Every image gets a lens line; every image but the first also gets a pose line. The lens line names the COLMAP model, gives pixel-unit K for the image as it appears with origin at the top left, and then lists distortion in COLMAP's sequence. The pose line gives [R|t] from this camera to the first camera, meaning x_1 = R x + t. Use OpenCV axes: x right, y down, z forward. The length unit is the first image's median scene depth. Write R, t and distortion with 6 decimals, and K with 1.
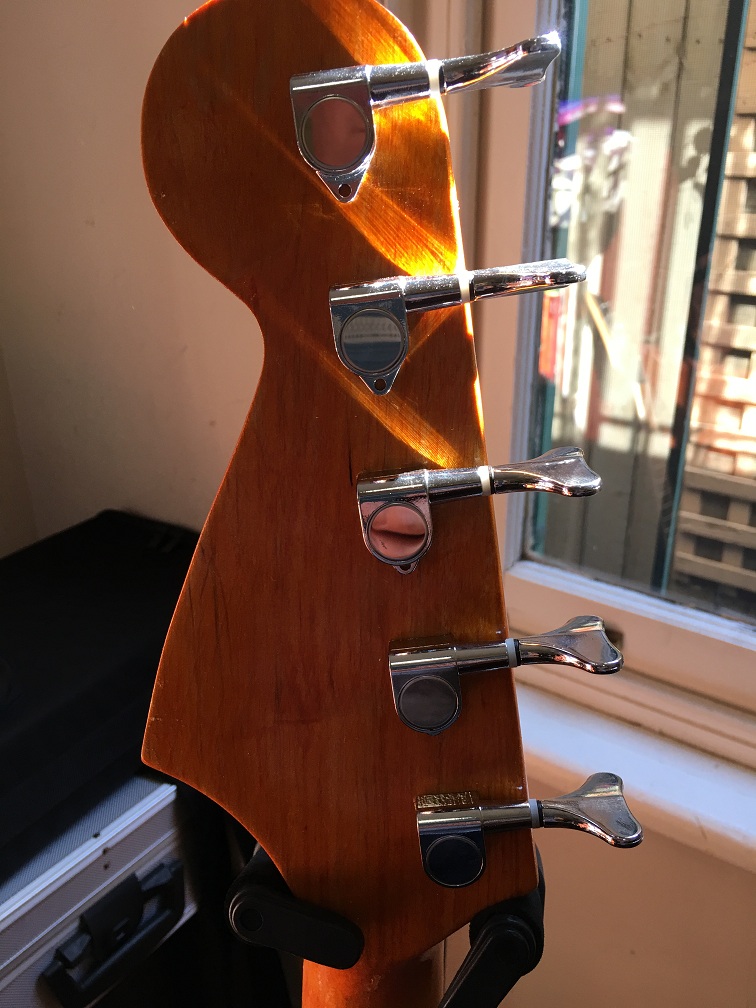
lens RADIAL K [[885.9, 0, 377.1], [0, 885.9, 501.1], [0, 0, 1]] dist [0.097124, -0.153140]
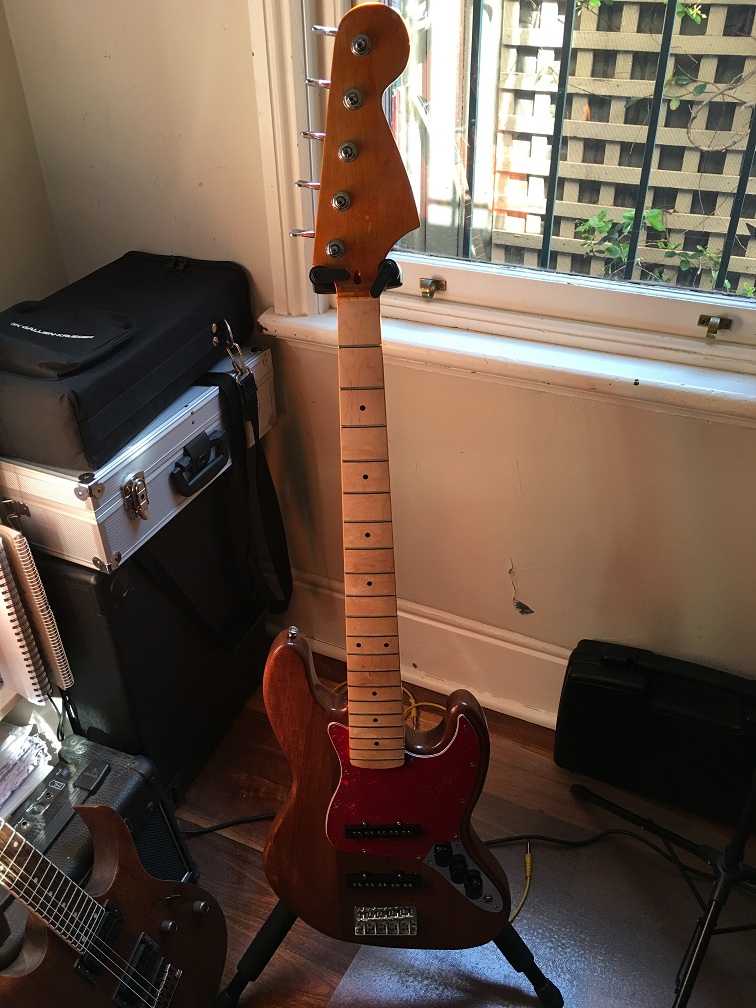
lens RADIAL K [[885.9, 0, 377.1], [0, 885.9, 501.1], [0, 0, 1]] dist [0.097124, -0.153140]
pose [[0.980516, -0.115974, 0.158554, -0.215370], [0.084933, 0.978070, 0.190169, 0.220872], [-0.177131, -0.172998, 0.968863, -0.858974]]
